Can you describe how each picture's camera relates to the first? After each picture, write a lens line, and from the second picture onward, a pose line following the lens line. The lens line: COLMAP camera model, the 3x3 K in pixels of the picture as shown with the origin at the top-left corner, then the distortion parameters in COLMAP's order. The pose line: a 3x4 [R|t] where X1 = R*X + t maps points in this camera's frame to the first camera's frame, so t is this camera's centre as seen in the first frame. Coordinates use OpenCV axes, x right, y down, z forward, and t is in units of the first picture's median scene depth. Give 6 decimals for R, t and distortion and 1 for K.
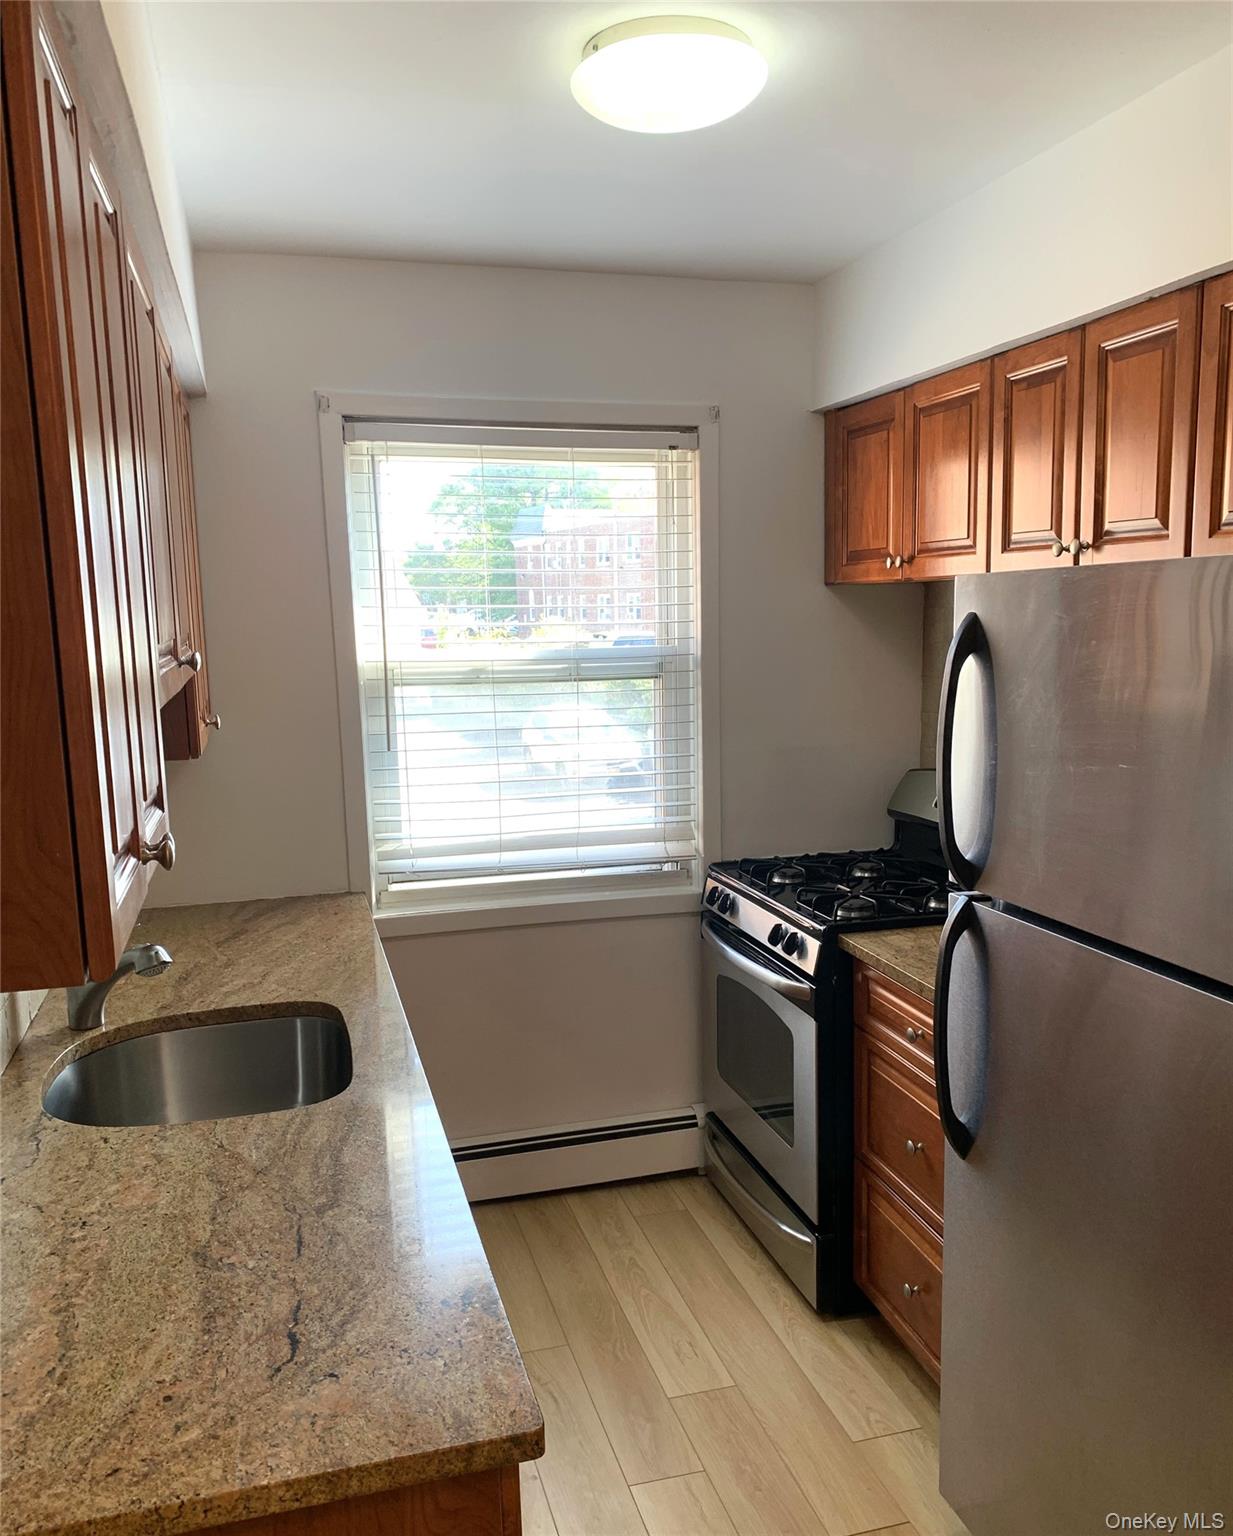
lens RADIAL K [[1238.7, 0, 622.2], [0, 1238.7, 849.7], [0, 0, 1]] dist [0.121661, -0.256409]
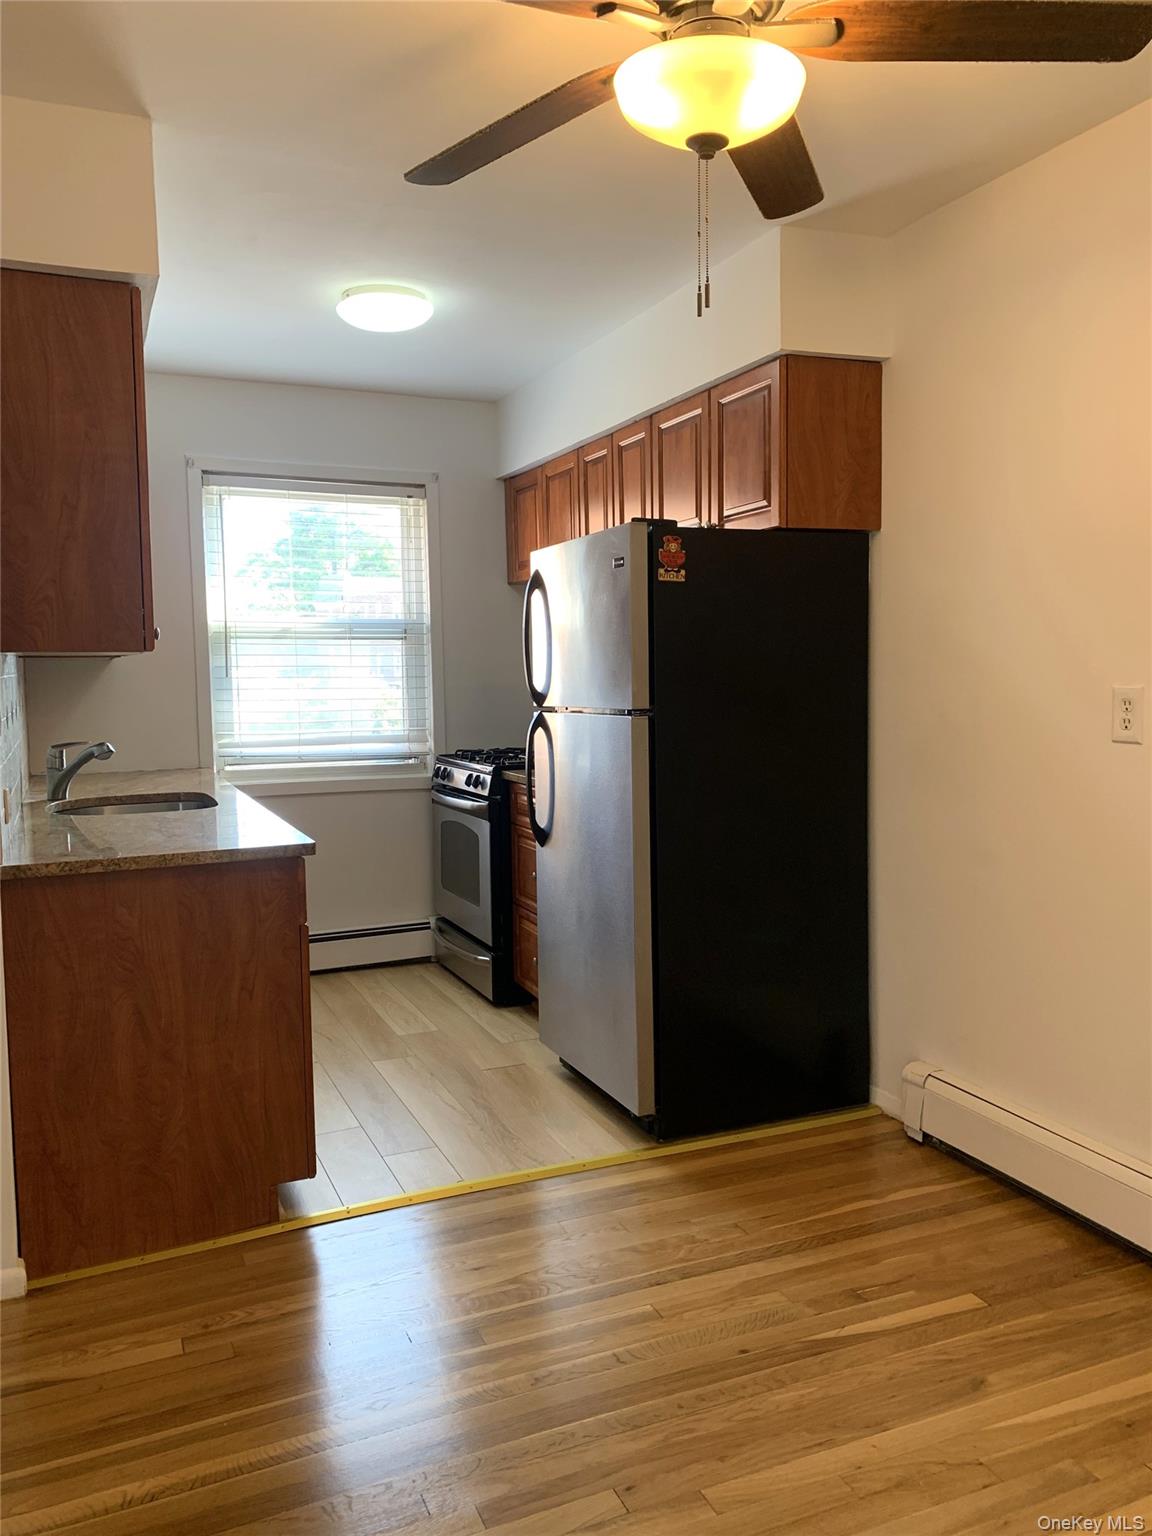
lens RADIAL K [[1183.4, 0, 576.0], [0, 1183.4, 768.0], [0, 0, 1]] dist [0.065711, -0.000973]
pose [[0.992044, -0.003450, 0.125842, 0.059455], [0.017684, 0.993532, -0.112167, 0.209183], [-0.124641, 0.113500, 0.985689, -0.518293]]
